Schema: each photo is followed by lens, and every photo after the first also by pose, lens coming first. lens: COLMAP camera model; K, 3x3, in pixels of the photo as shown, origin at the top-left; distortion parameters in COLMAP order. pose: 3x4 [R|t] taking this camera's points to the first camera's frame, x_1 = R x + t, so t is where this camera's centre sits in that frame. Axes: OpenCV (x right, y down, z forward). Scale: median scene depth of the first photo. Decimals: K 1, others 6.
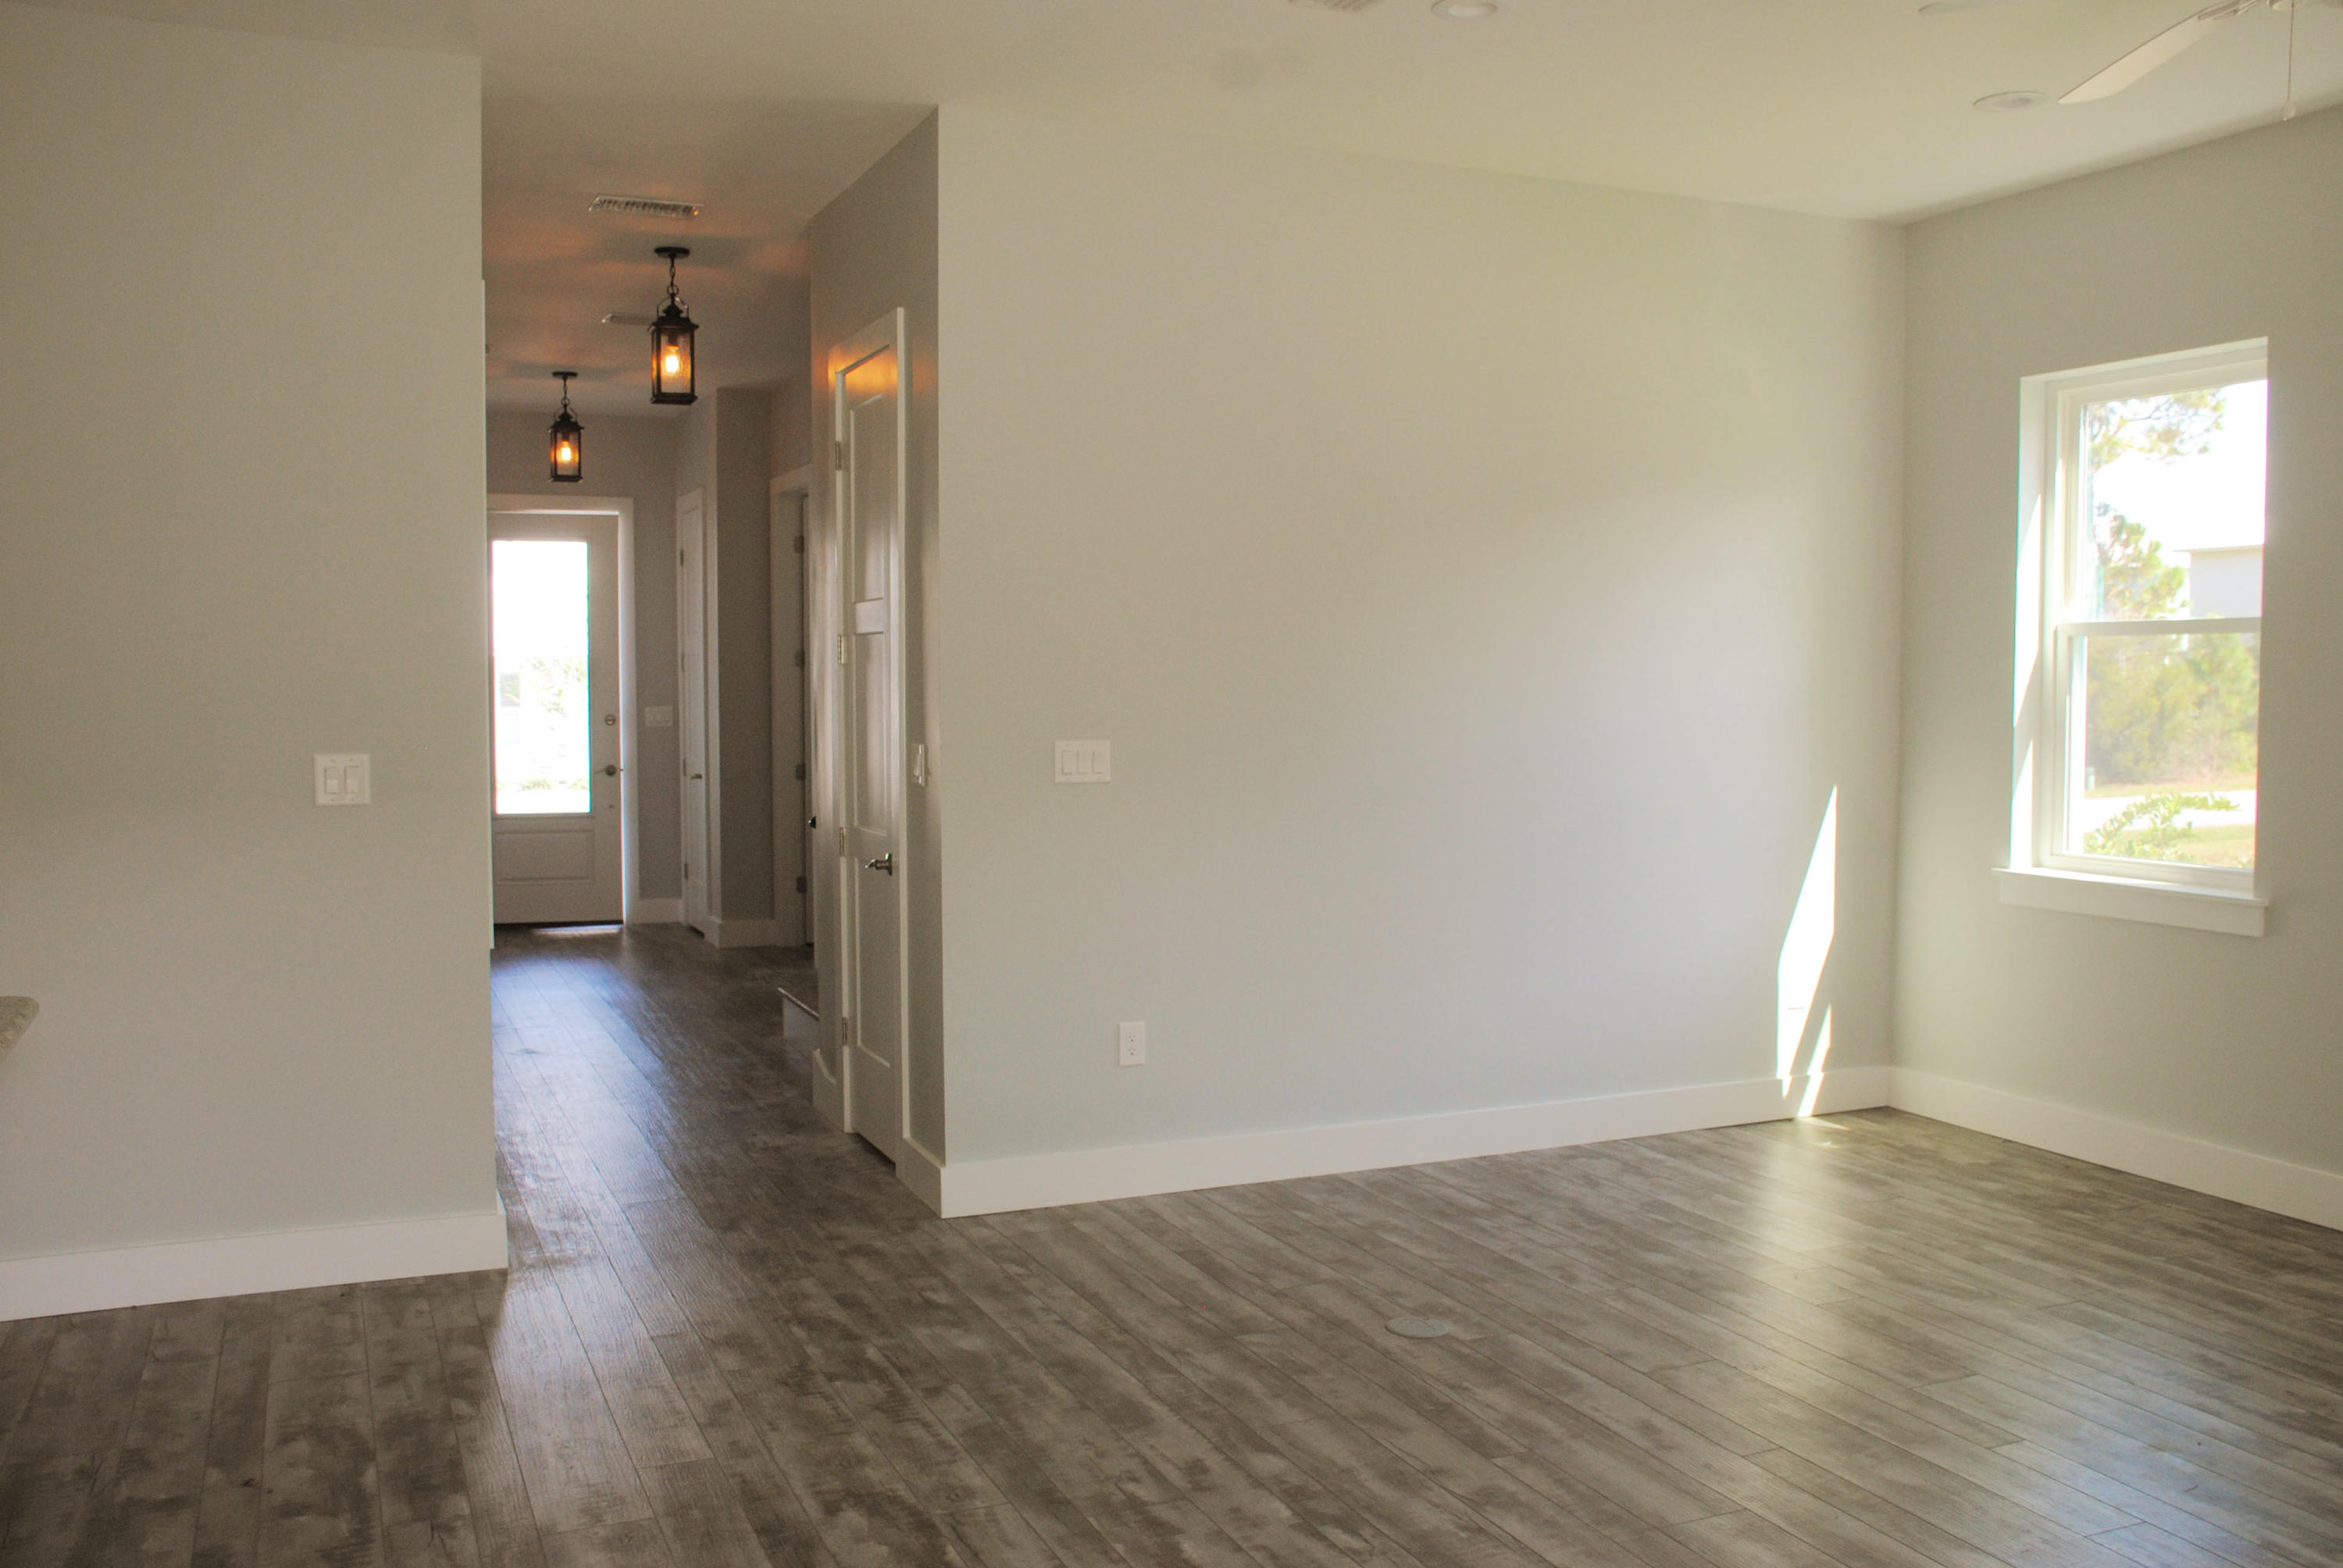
lens RADIAL K [[1990.2, 0, 1171.5], [0, 1990.2, 784.0], [0, 0, 1]] dist [-0.027172, -0.003062]
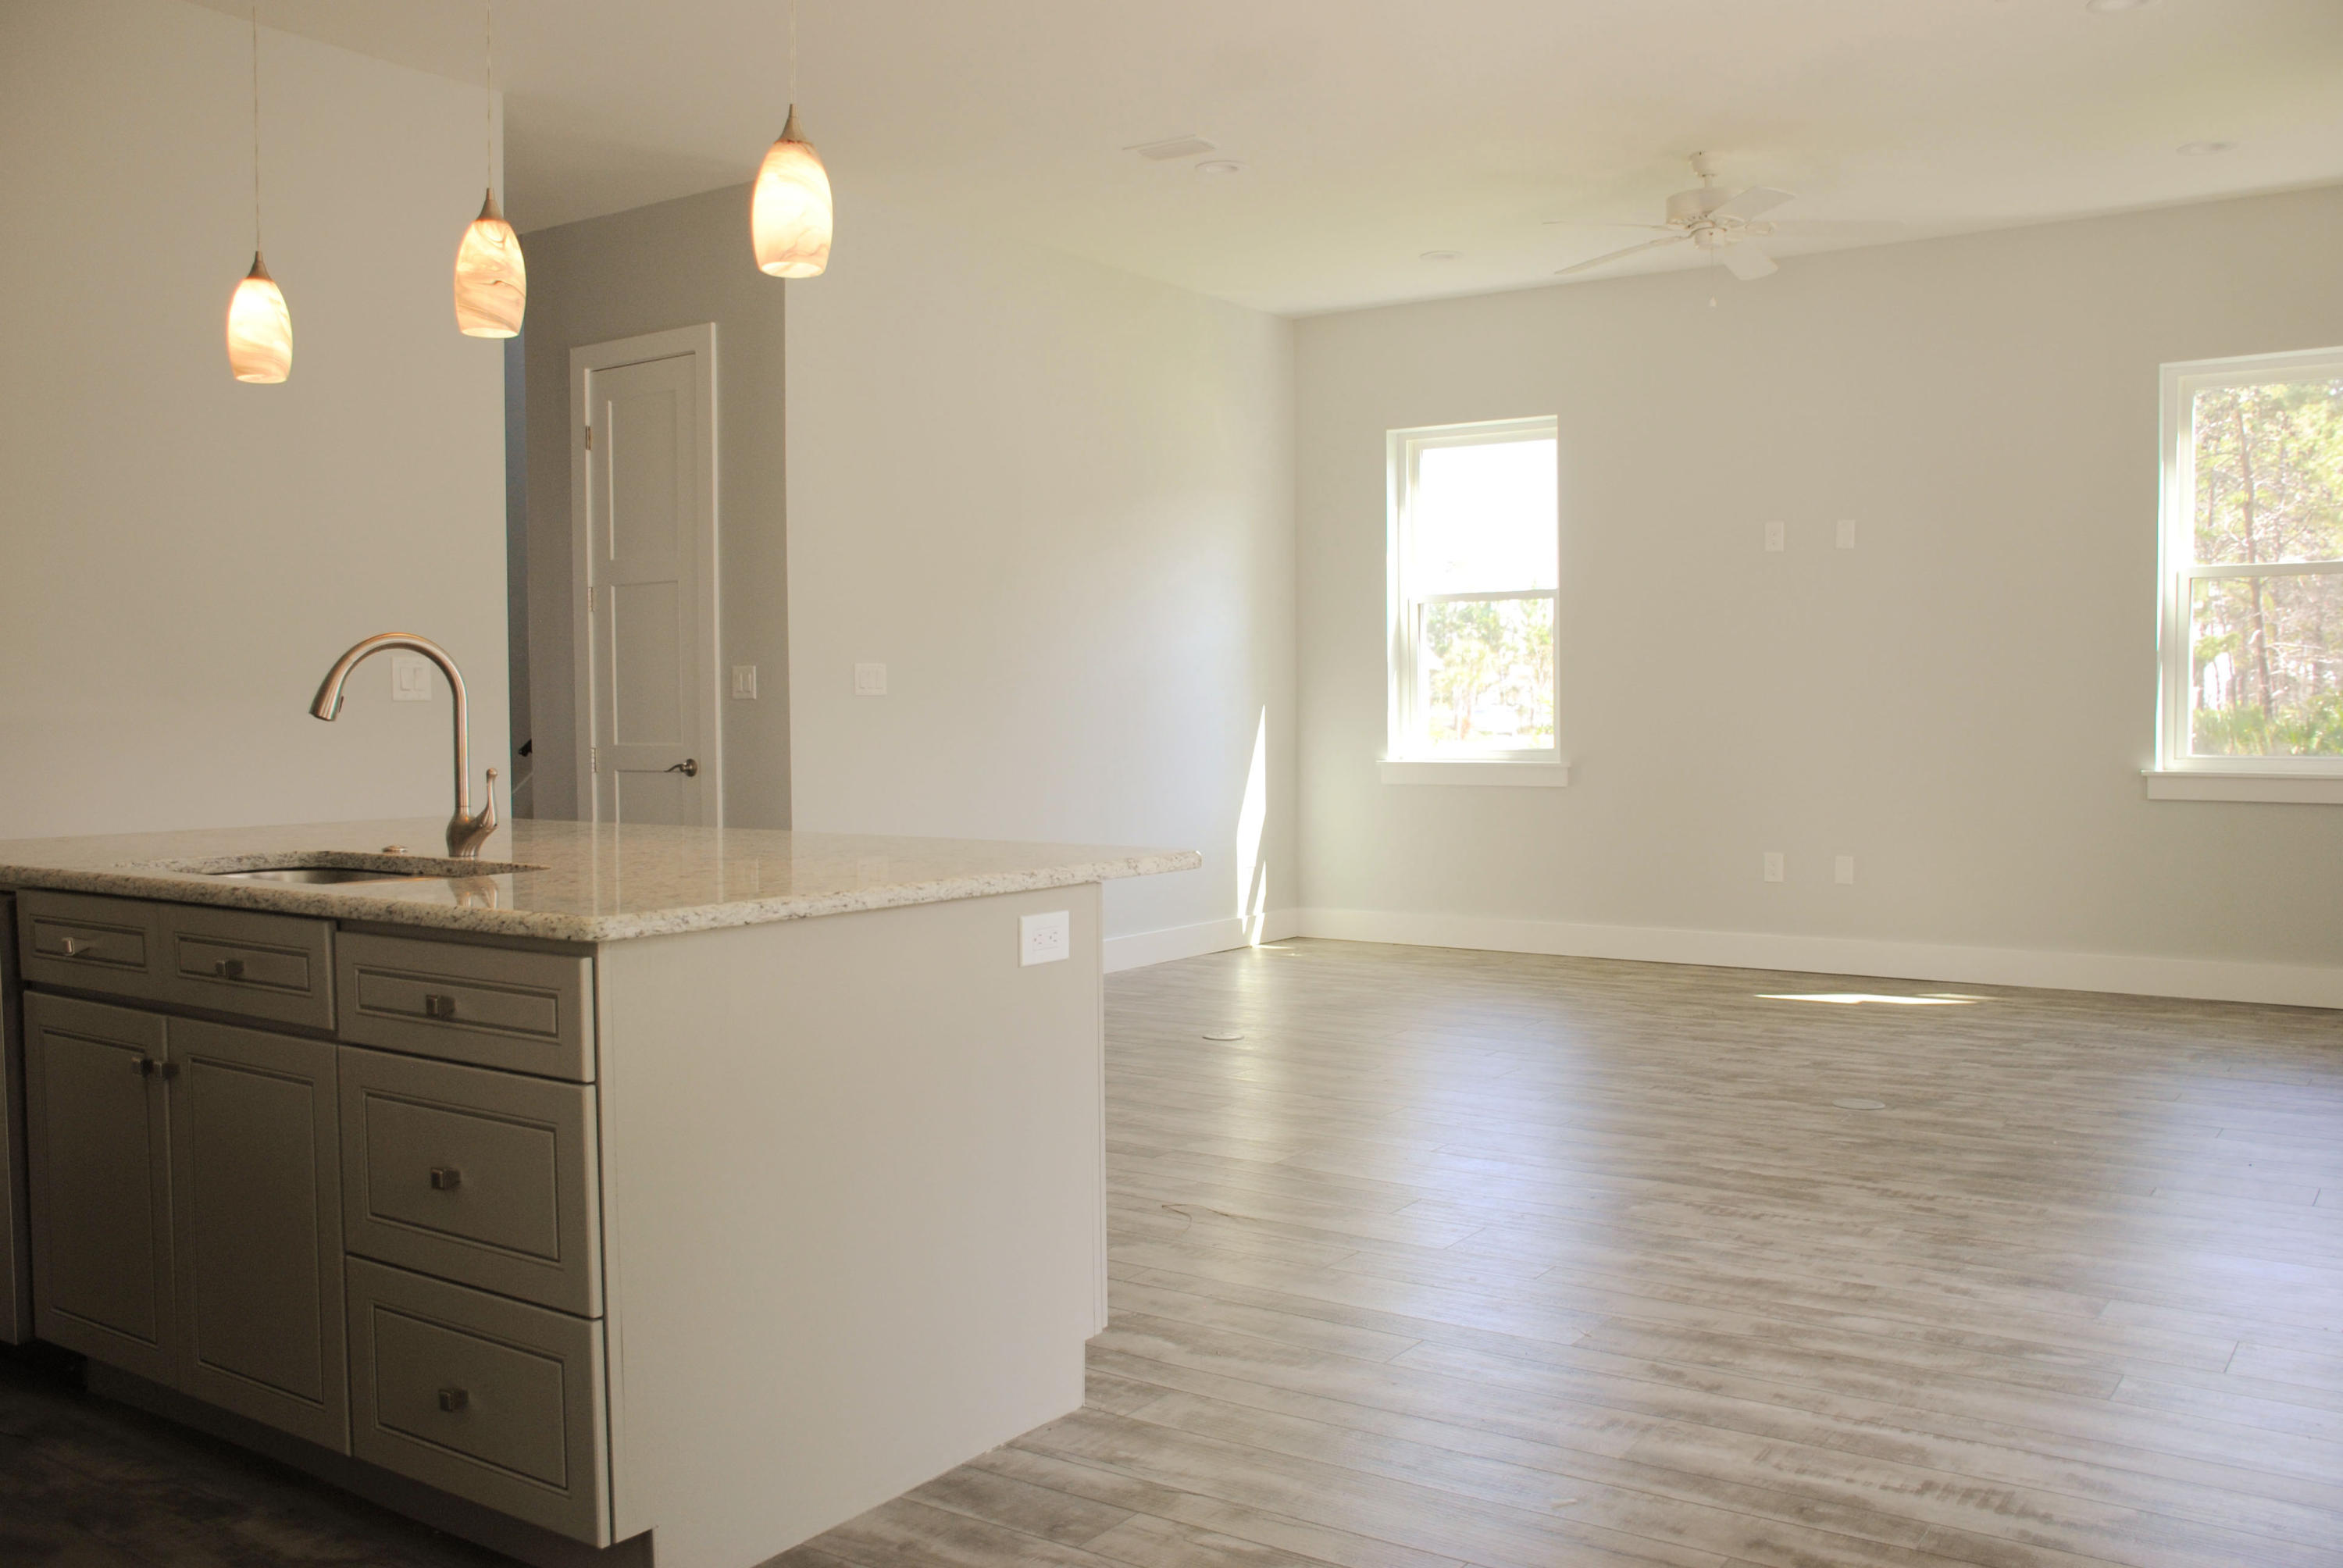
lens RADIAL K [[2014.1, 0, 1139.4], [0, 2014.1, 785.4], [0, 0, 1]] dist [-0.093589, 0.096155]
pose [[0.857497, -0.027247, 0.513767, -0.507575], [0.035256, 0.999361, -0.005843, 0.064141], [-0.513280, 0.023123, 0.857910, -0.193573]]
